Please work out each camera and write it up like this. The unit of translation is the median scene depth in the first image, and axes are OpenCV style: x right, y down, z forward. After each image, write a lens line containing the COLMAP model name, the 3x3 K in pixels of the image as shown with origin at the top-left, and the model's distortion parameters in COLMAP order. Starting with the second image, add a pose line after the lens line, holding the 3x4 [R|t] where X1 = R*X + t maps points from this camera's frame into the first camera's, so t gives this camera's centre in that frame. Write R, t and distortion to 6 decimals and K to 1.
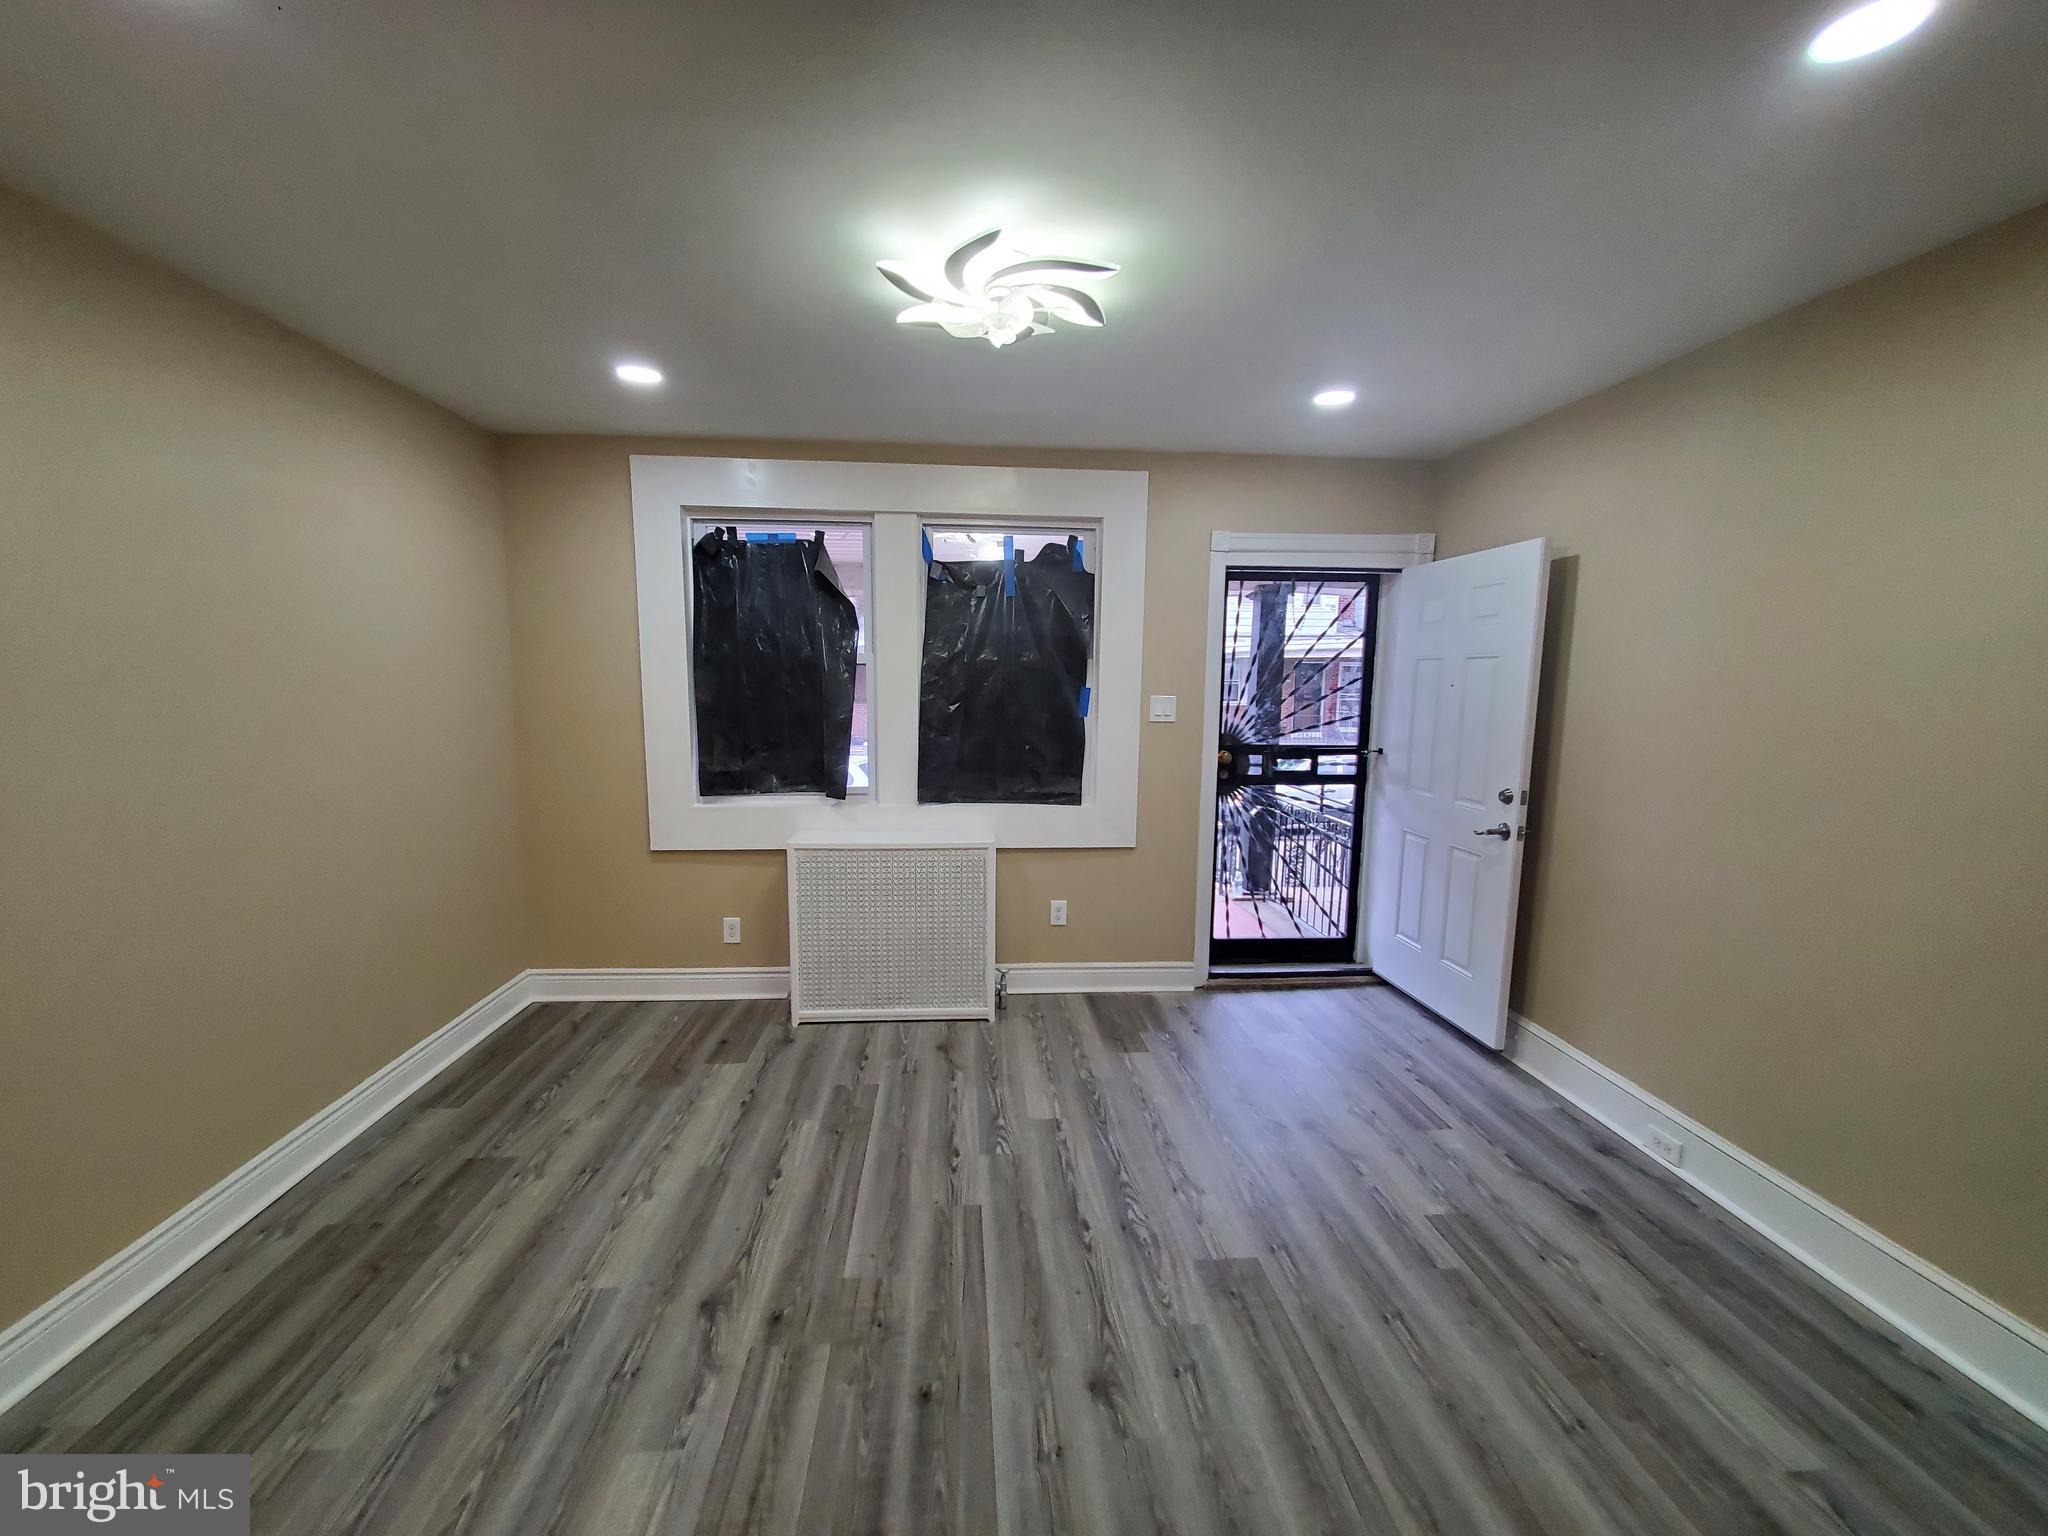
lens RADIAL K [[819.8, 0, 1014.3], [0, 819.8, 791.2], [0, 0, 1]] dist [-0.003931, -0.000641]
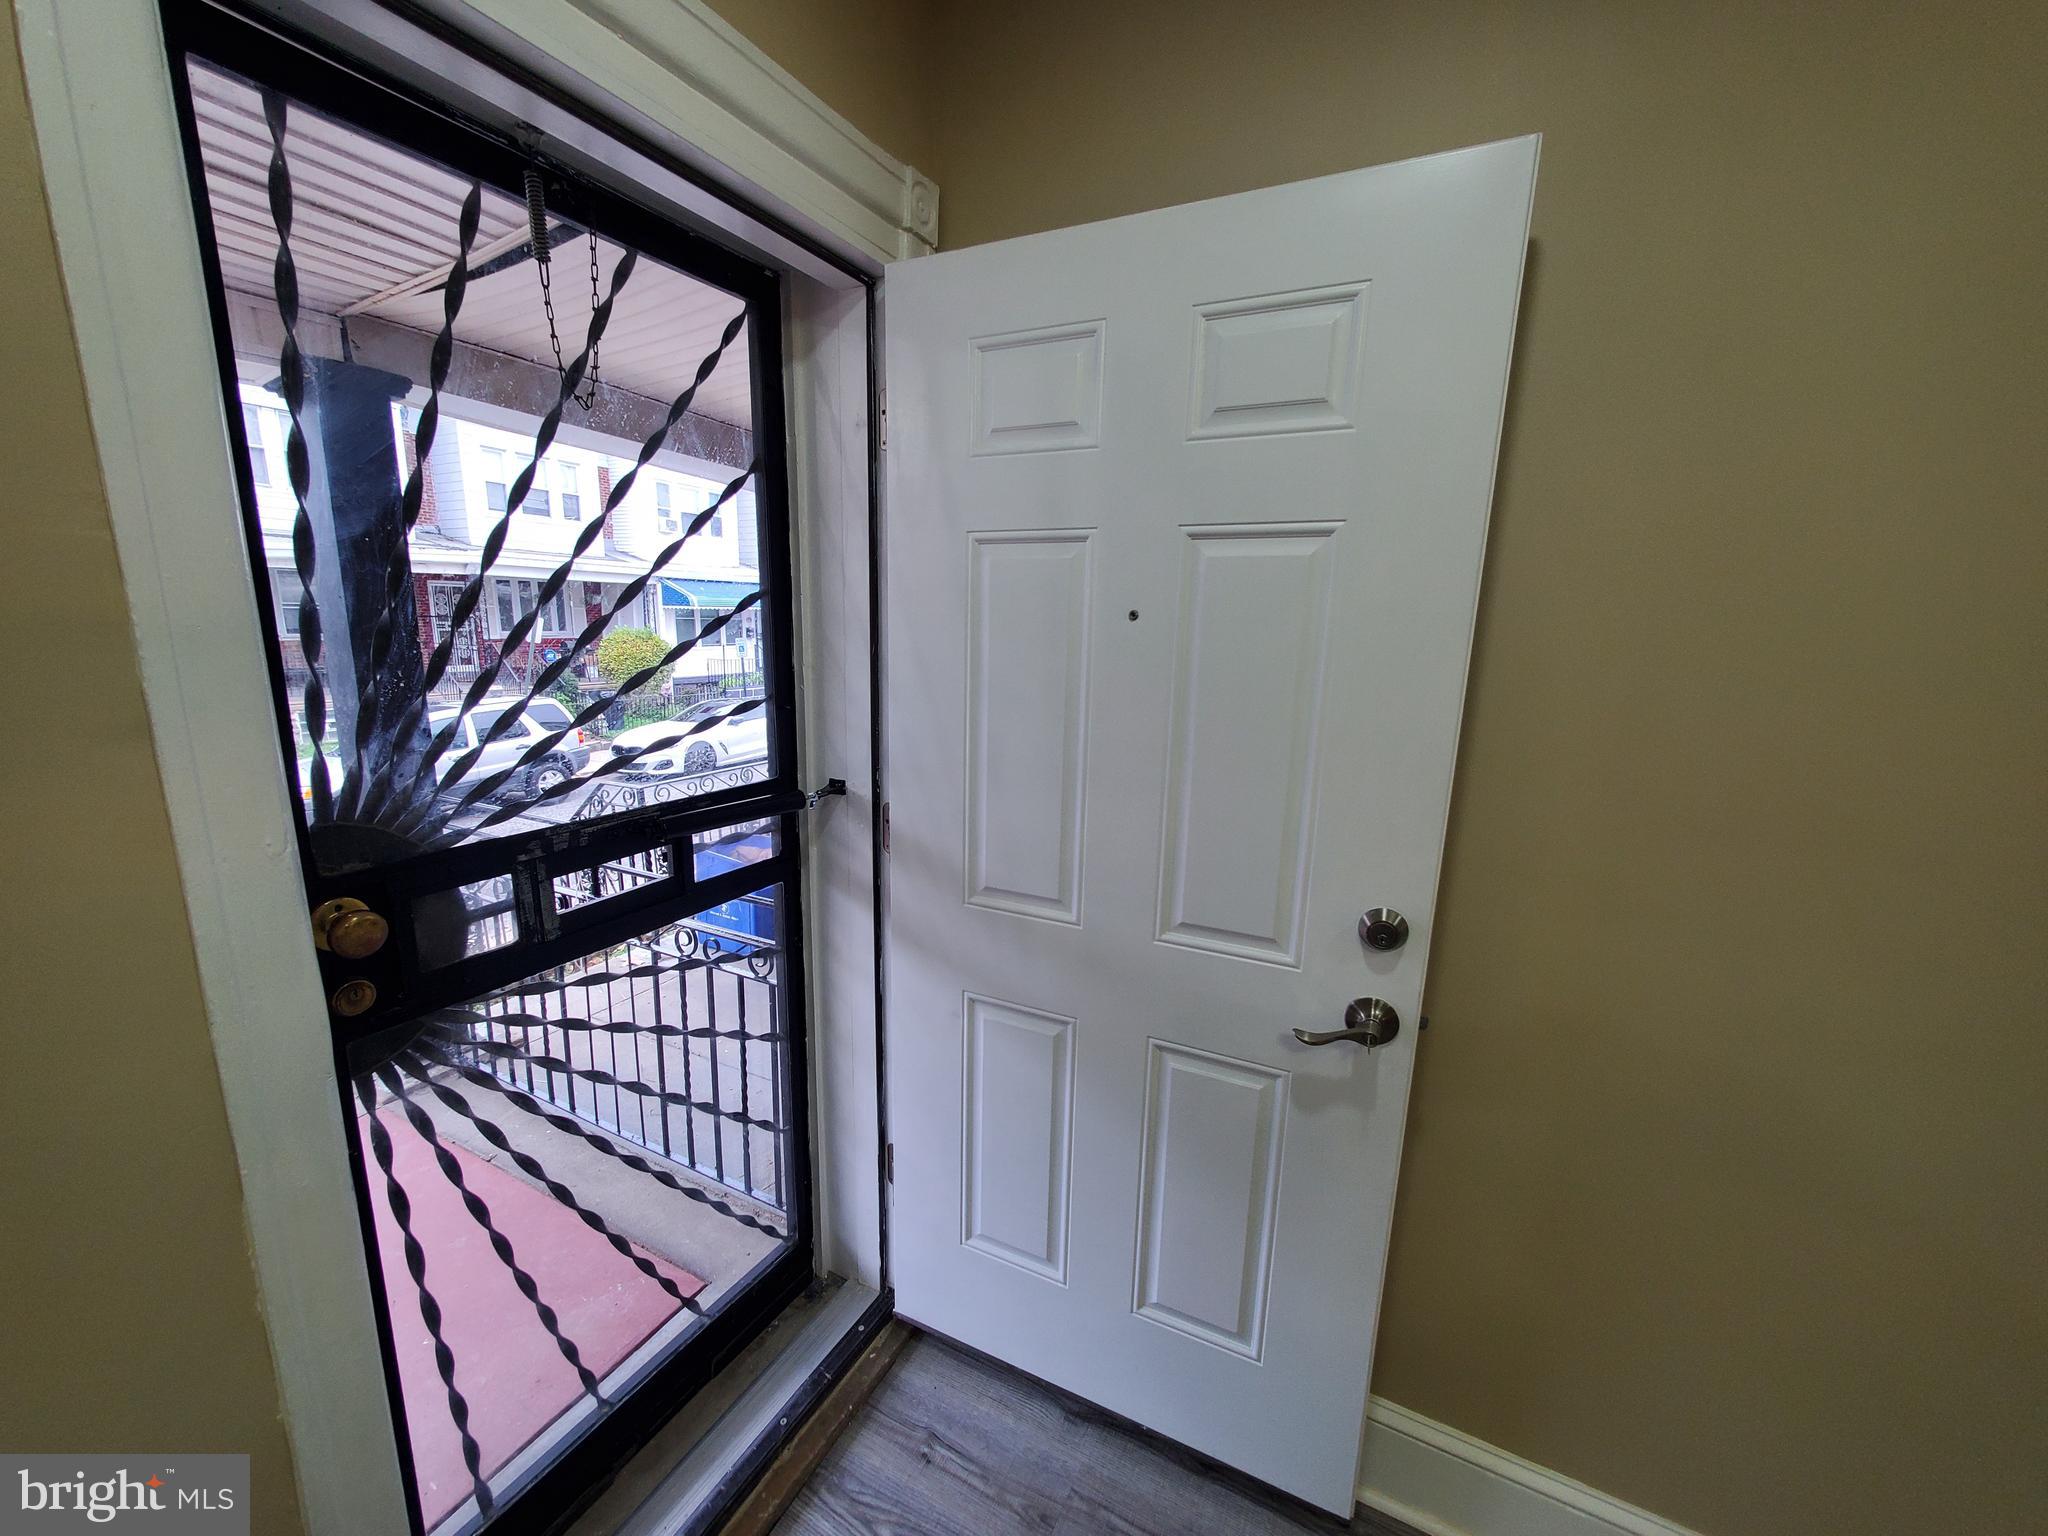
lens RADIAL K [[819.8, 0, 1014.3], [0, 819.8, 791.2], [0, 0, 1]] dist [-0.003931, -0.000641]
pose [[0.561714, -0.169934, 0.809691, 0.181682], [0.108485, 0.985357, 0.131542, -0.088605], [-0.820188, 0.013951, 0.571924, 0.711145]]
